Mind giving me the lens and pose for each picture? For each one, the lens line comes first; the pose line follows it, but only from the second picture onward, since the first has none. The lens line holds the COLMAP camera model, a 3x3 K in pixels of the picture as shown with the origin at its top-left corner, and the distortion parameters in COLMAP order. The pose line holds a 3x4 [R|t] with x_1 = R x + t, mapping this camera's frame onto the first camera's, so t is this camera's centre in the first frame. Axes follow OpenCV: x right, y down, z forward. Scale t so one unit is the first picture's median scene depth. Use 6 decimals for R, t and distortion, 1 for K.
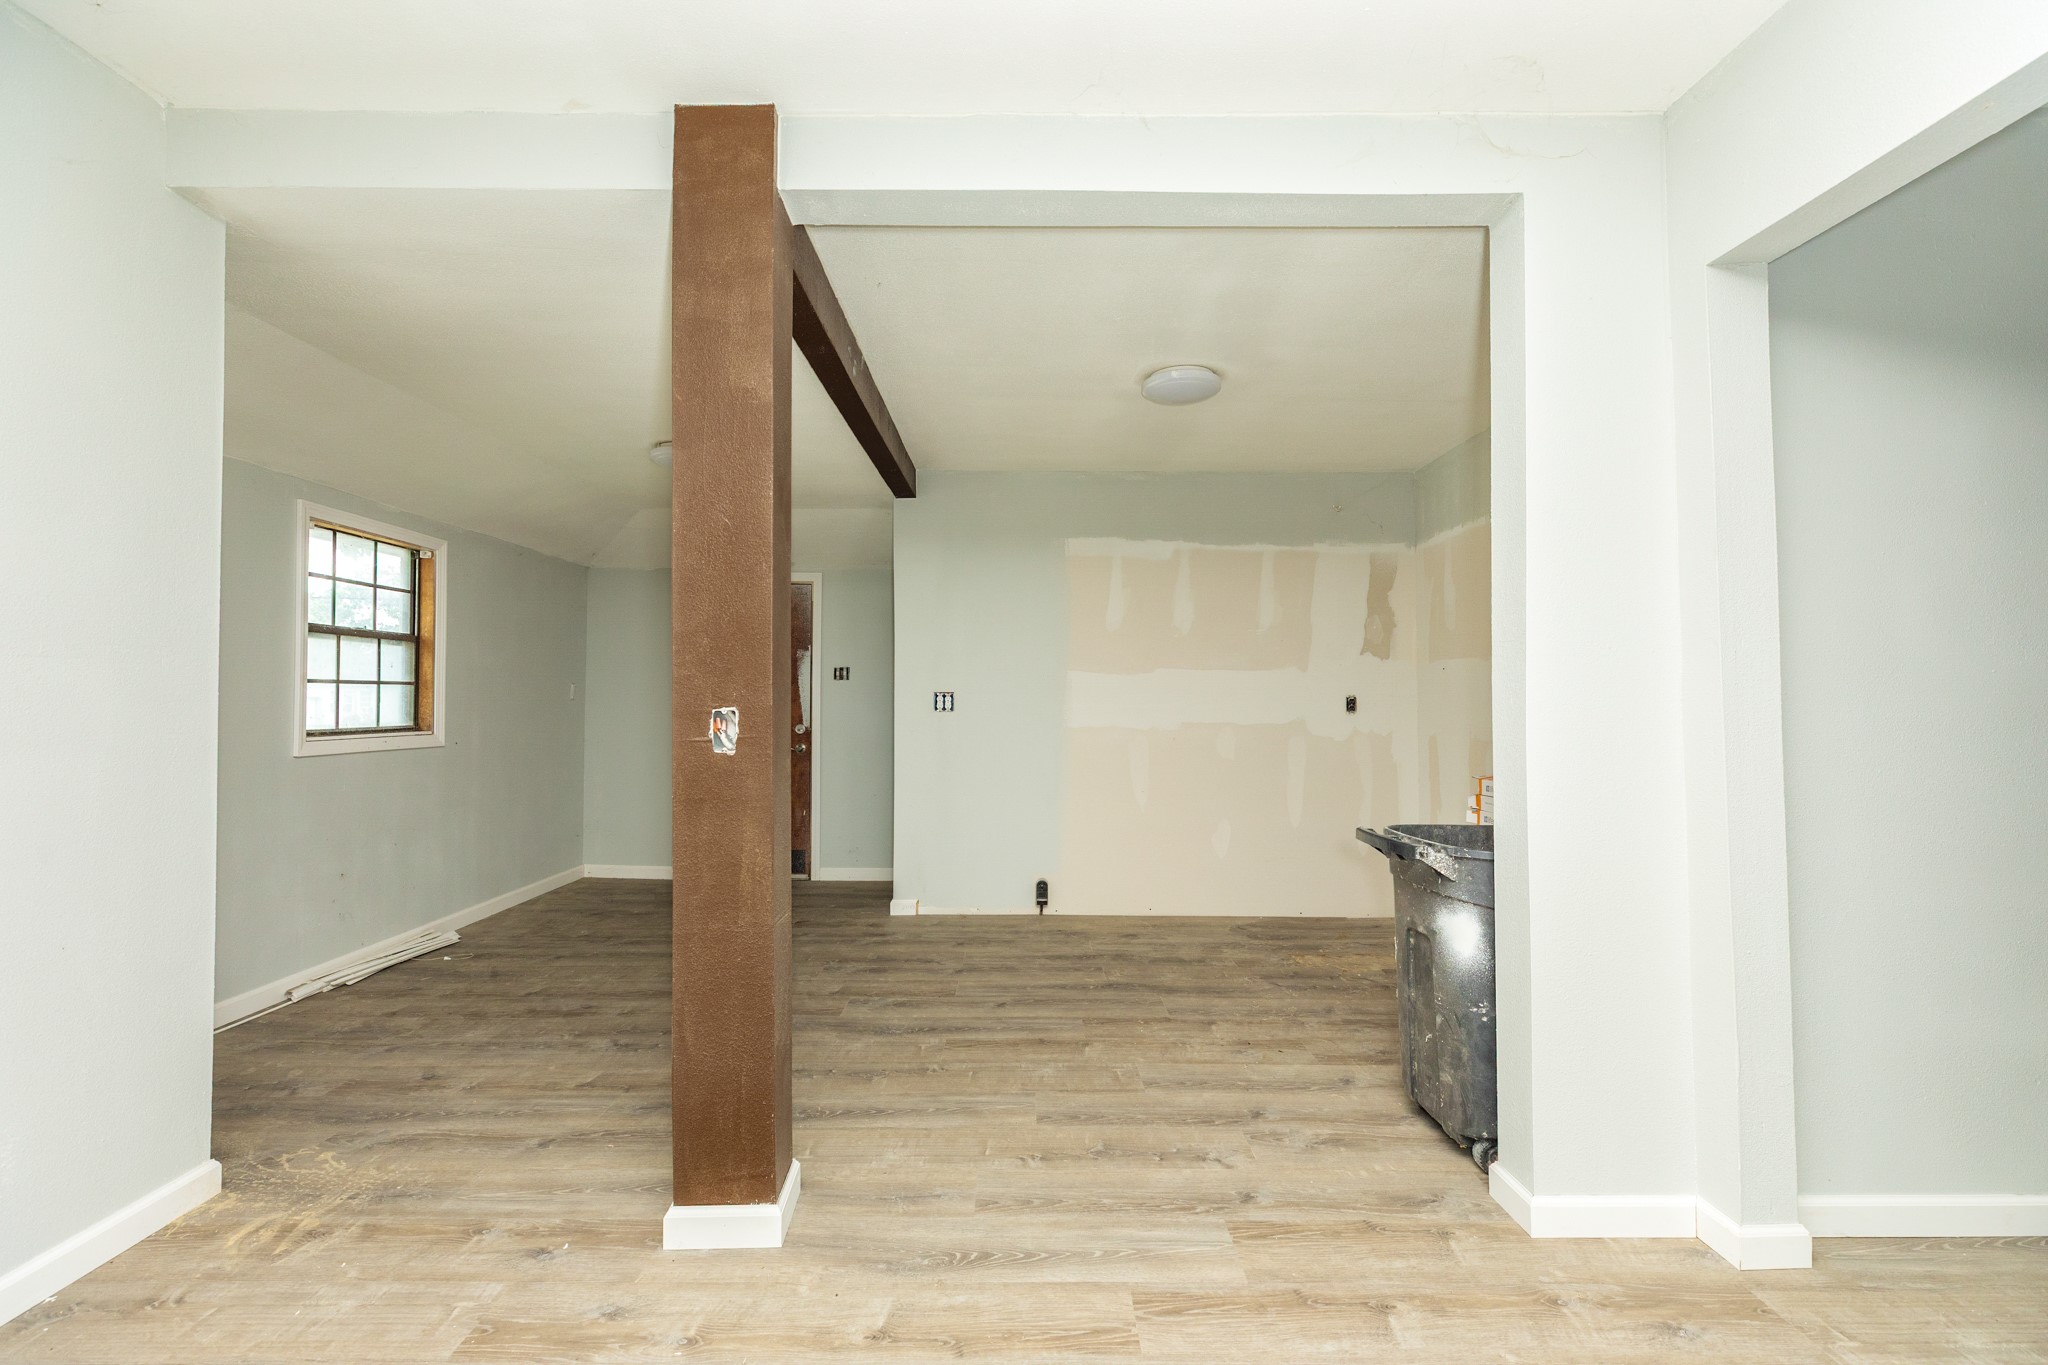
lens RADIAL K [[916.8, 0, 1019.5], [0, 916.8, 689.3], [0, 0, 1]] dist [0.008027, -0.001859]
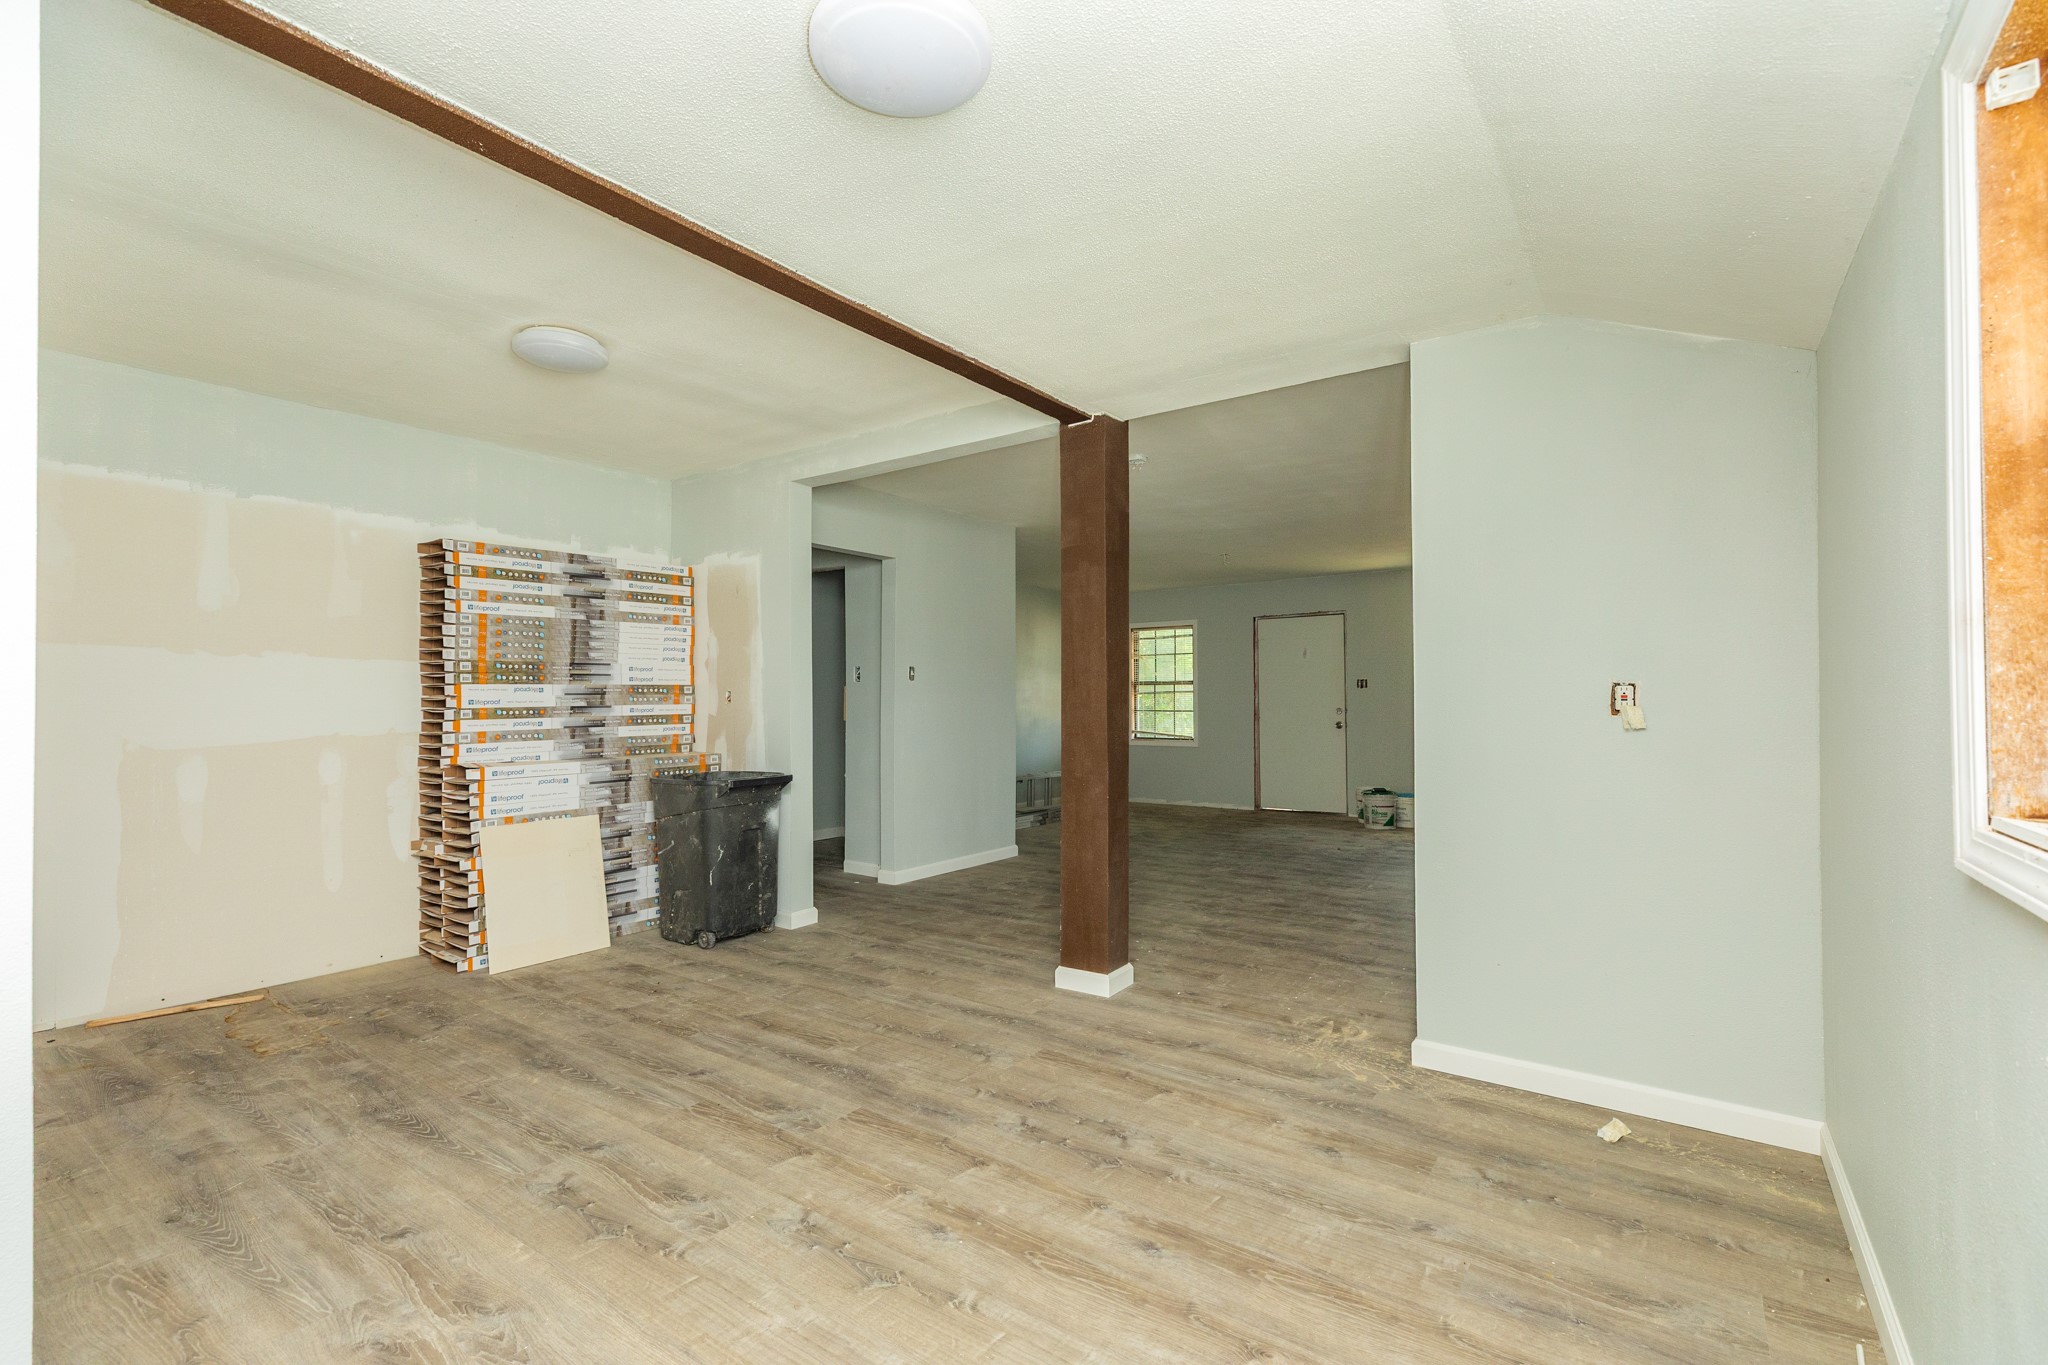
lens RADIAL K [[916.8, 0, 1058.9], [0, 916.8, 683.9], [0, 0, 1]] dist [0.008027, -0.001859]
pose [[-0.835267, 0.015715, 0.549620, -0.754439], [-0.003960, 0.999394, -0.034594, 0.027110], [-0.549830, -0.031072, -0.834698, 1.543835]]
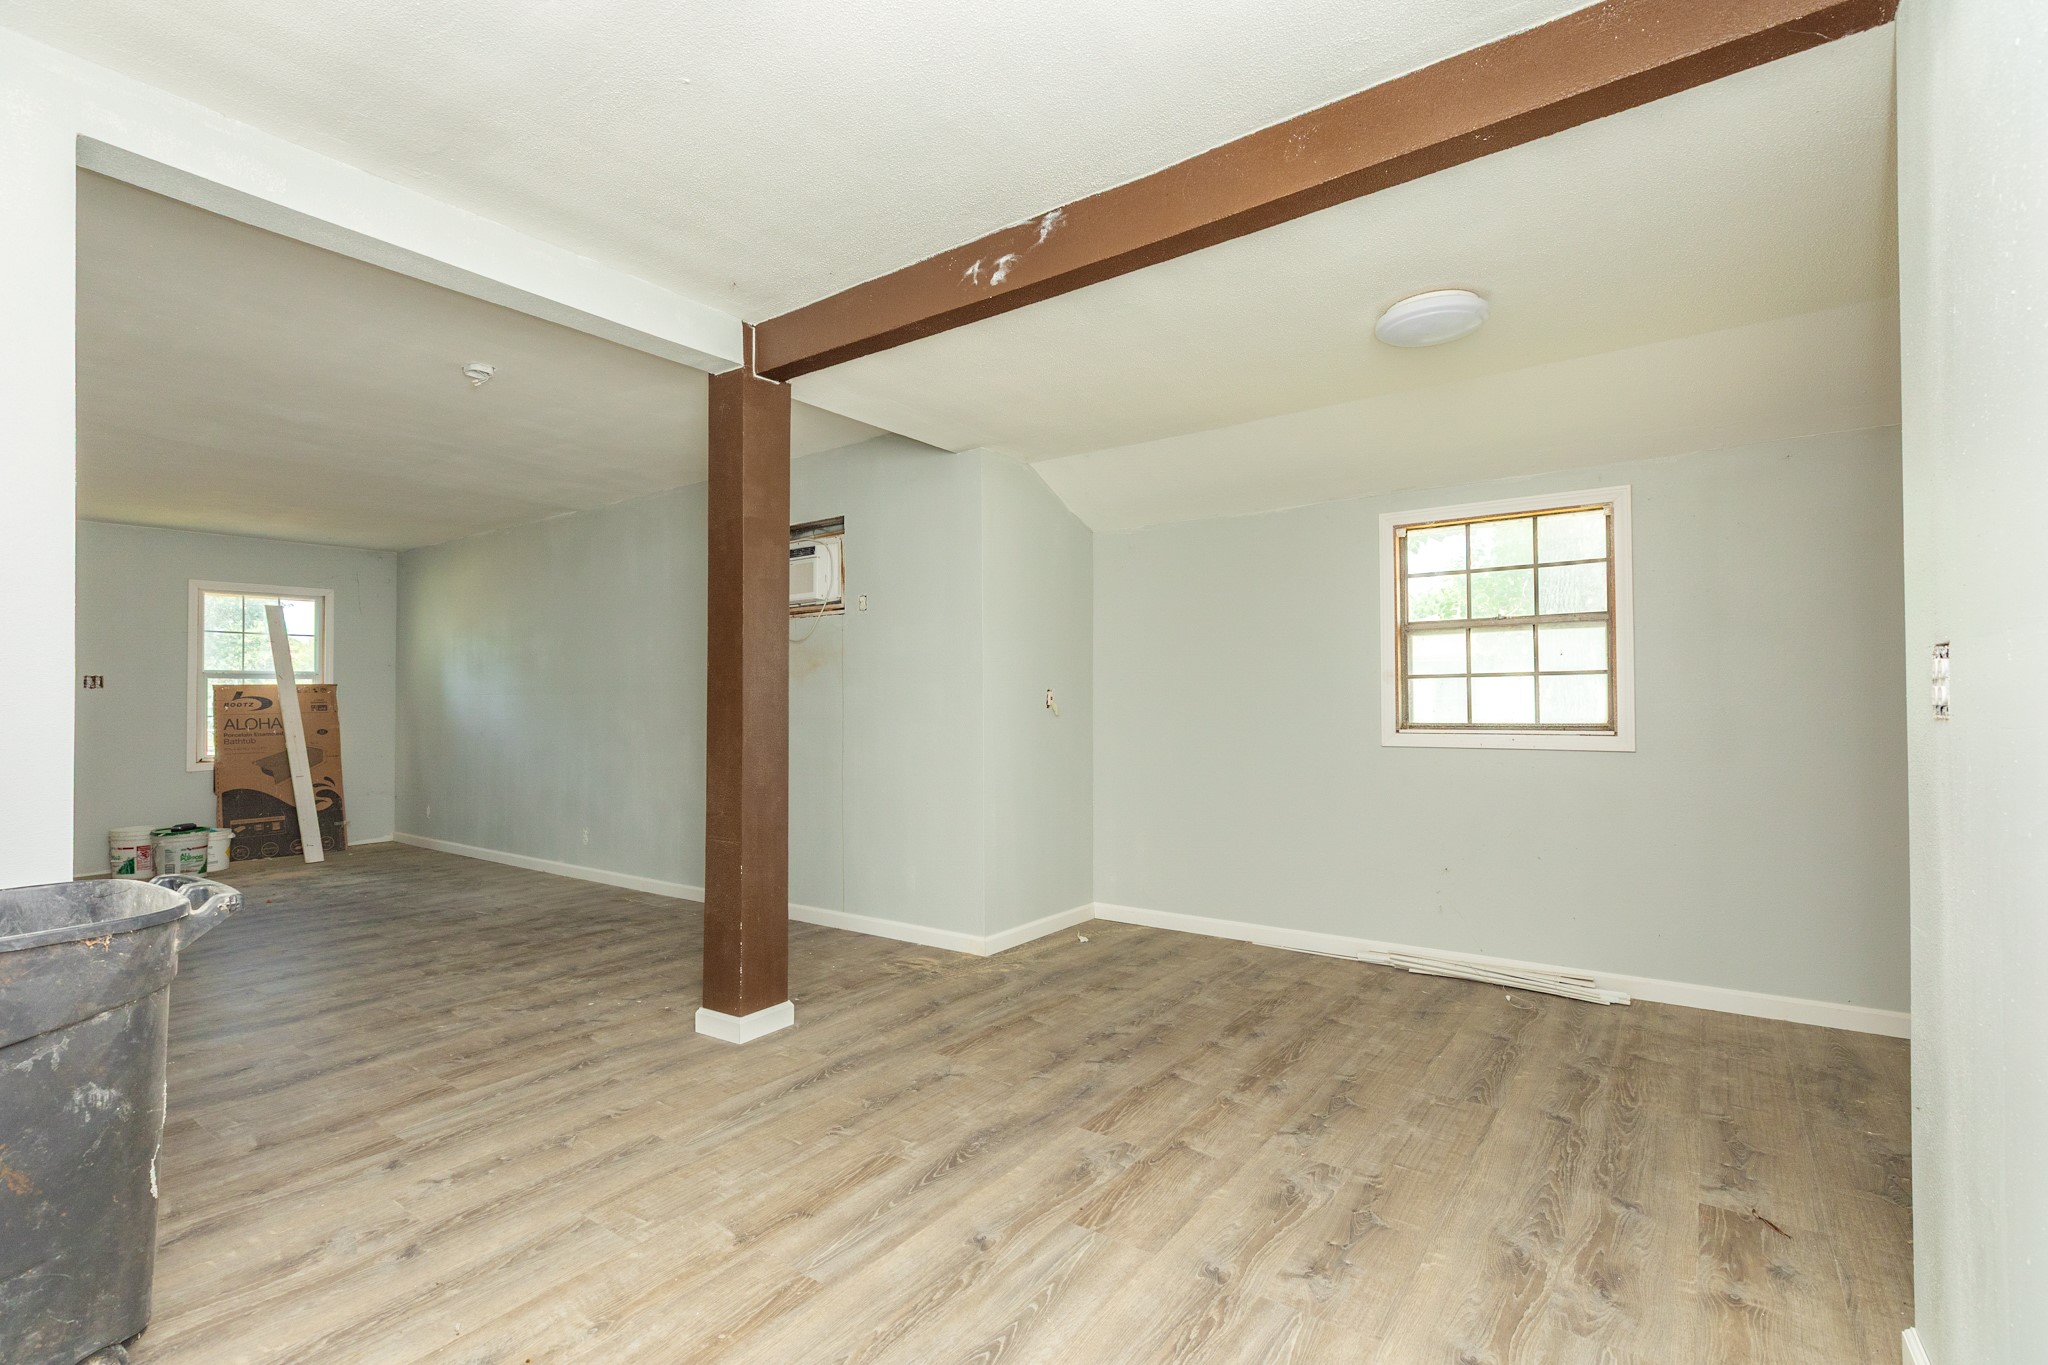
lens RADIAL K [[916.8, 0, 962.2], [0, 916.8, 681.9], [0, 0, 1]] dist [0.008027, -0.001859]
pose [[-0.602899, -0.015642, -0.797664, 0.442116], [0.018500, 0.999265, -0.033578, 0.025008], [0.797603, -0.035001, -0.602167, 1.362785]]
